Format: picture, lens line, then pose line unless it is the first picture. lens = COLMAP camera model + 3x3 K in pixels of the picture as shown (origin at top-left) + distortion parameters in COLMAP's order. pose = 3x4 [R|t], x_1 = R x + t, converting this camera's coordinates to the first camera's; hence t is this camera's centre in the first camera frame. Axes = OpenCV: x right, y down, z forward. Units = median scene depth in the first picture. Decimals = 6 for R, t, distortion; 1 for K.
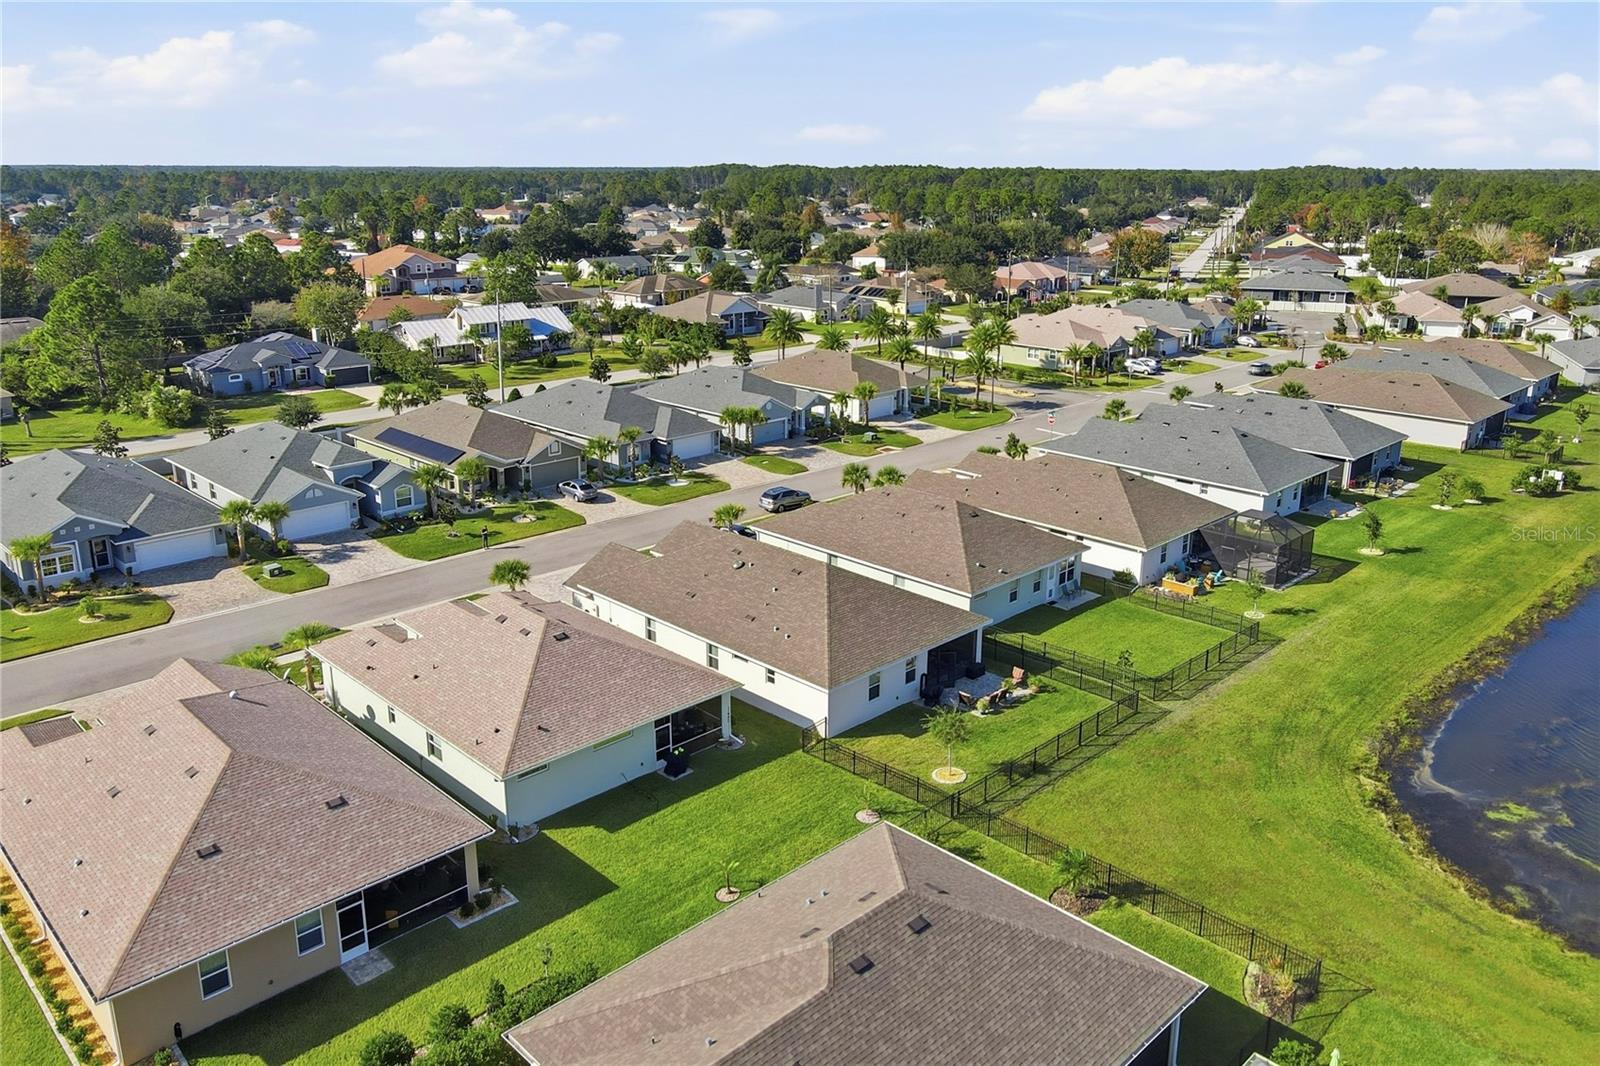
lens RADIAL K [[1170.0, 0, 803.6], [0, 1170.0, 532.8], [0, 0, 1]] dist [-0.003271, 0.002606]
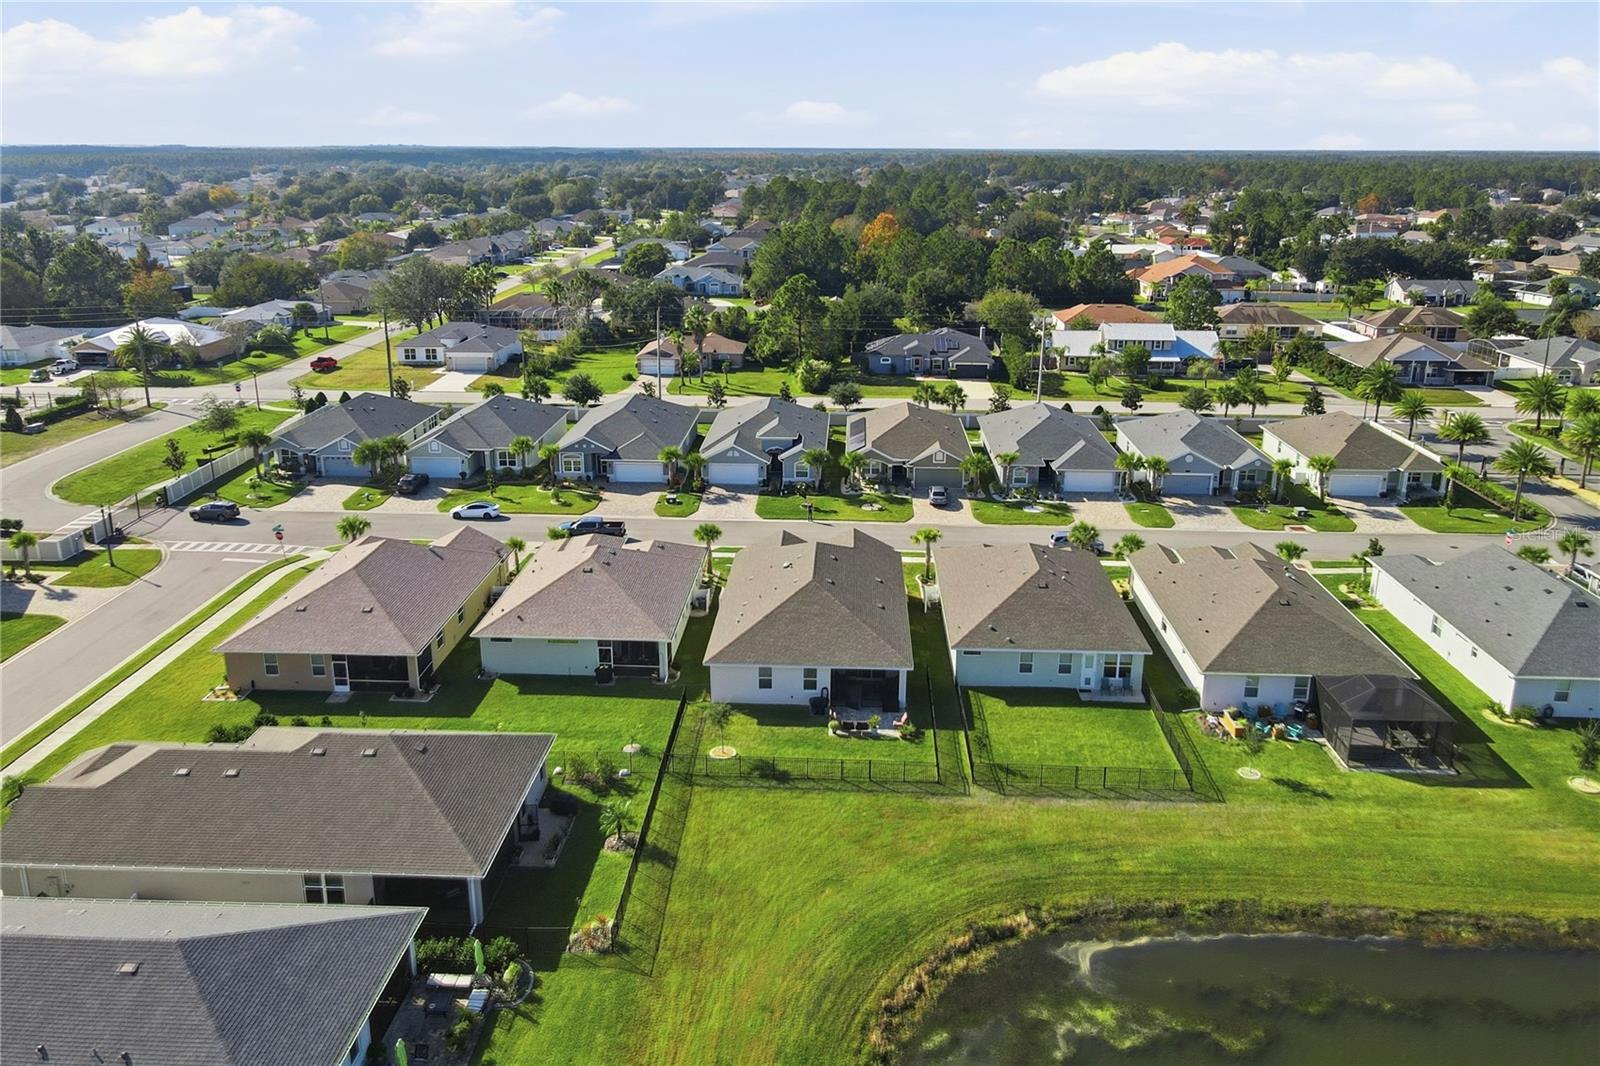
lens RADIAL K [[1170.0, 0, 803.6], [0, 1170.0, 532.8], [0, 0, 1]] dist [-0.003271, 0.002606]
pose [[0.677833, 0.231525, -0.697810, 0.614212], [-0.222195, 0.969250, 0.105752, -0.106568], [0.700837, 0.083367, 0.708433, 0.089711]]
